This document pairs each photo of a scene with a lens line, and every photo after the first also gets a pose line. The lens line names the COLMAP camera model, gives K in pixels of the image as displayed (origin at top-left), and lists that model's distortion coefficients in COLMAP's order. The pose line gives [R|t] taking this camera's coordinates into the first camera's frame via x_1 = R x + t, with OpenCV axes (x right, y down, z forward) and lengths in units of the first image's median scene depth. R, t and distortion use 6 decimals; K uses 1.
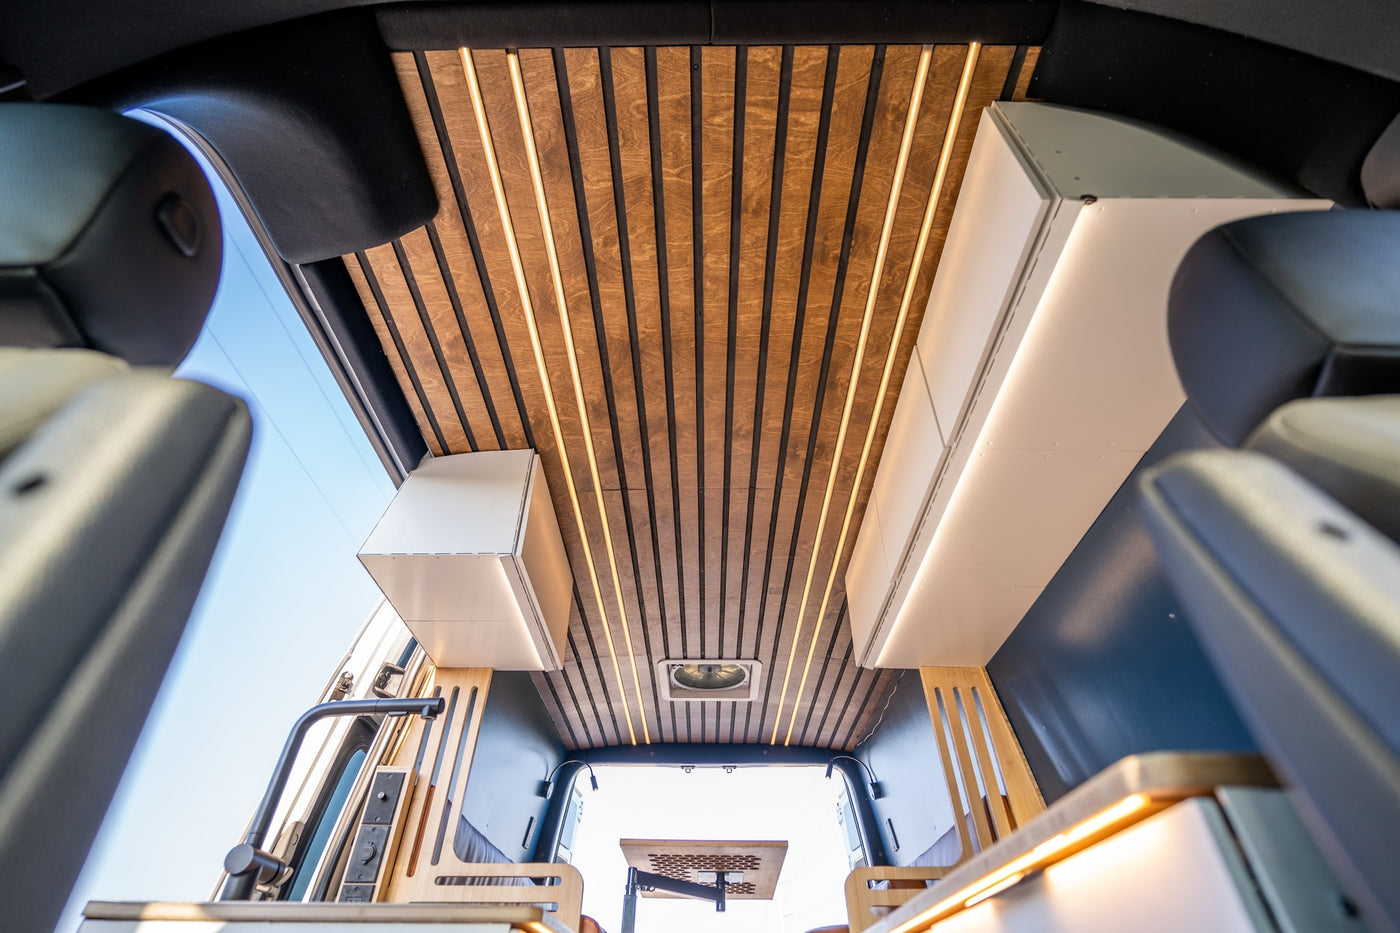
lens RADIAL K [[668.1, 0, 700.6], [0, 668.1, 464.2], [0, 0, 1]] dist [0.000674, 0.000440]
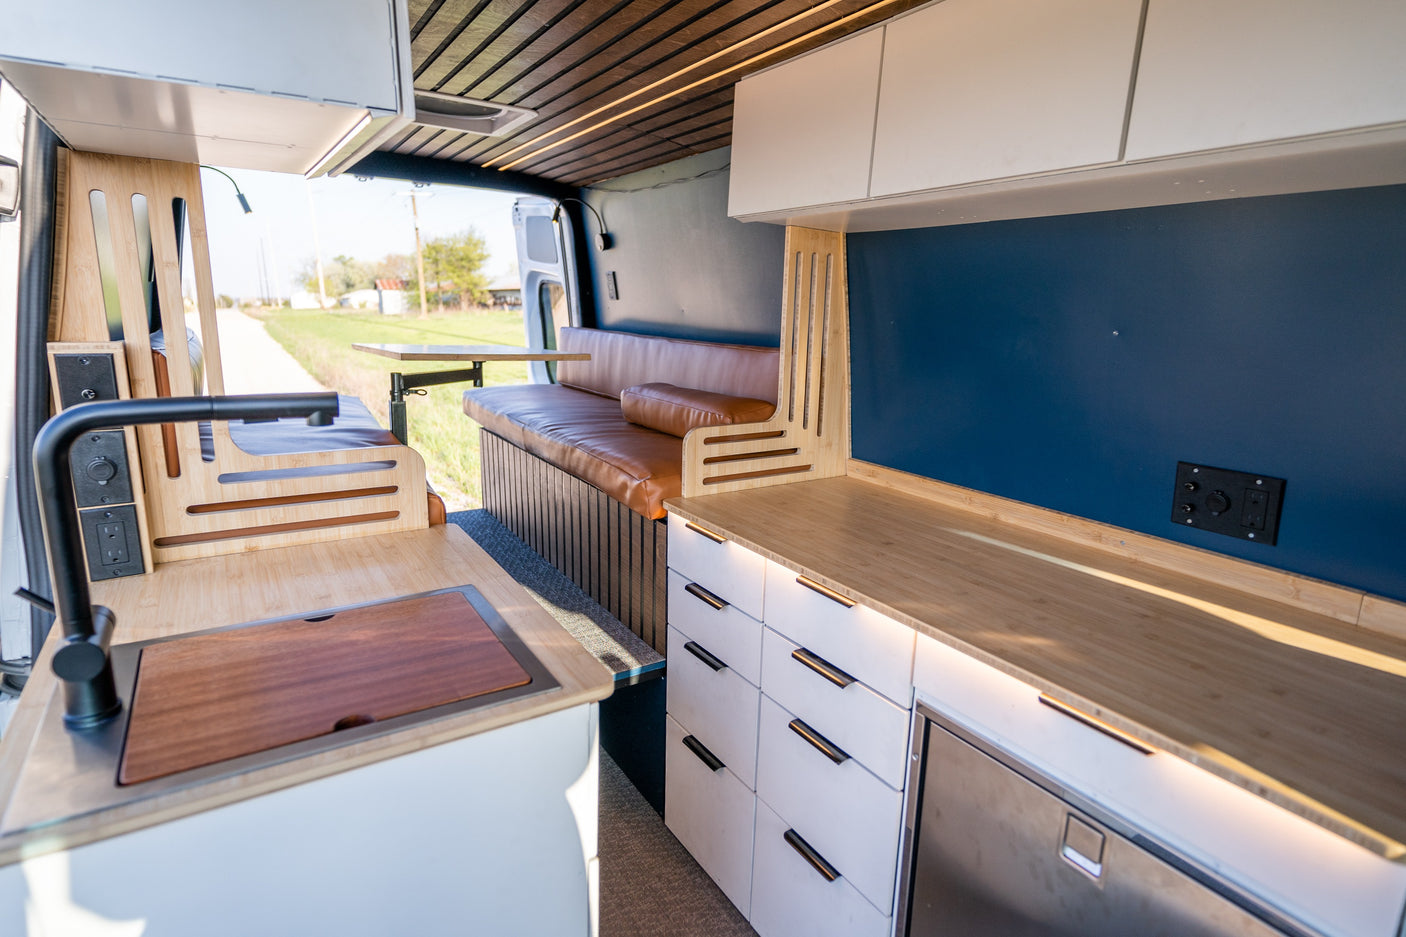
lens RADIAL K [[740.8, 0, 706.5], [0, 740.8, 469.2], [0, 0, 1]] dist [0.001876, 0.000695]
pose [[0.836865, -0.096196, 0.538891, -0.296597], [-0.378533, 0.609444, 0.696628, -0.129257], [-0.395437, -0.786971, 0.473609, 0.308327]]
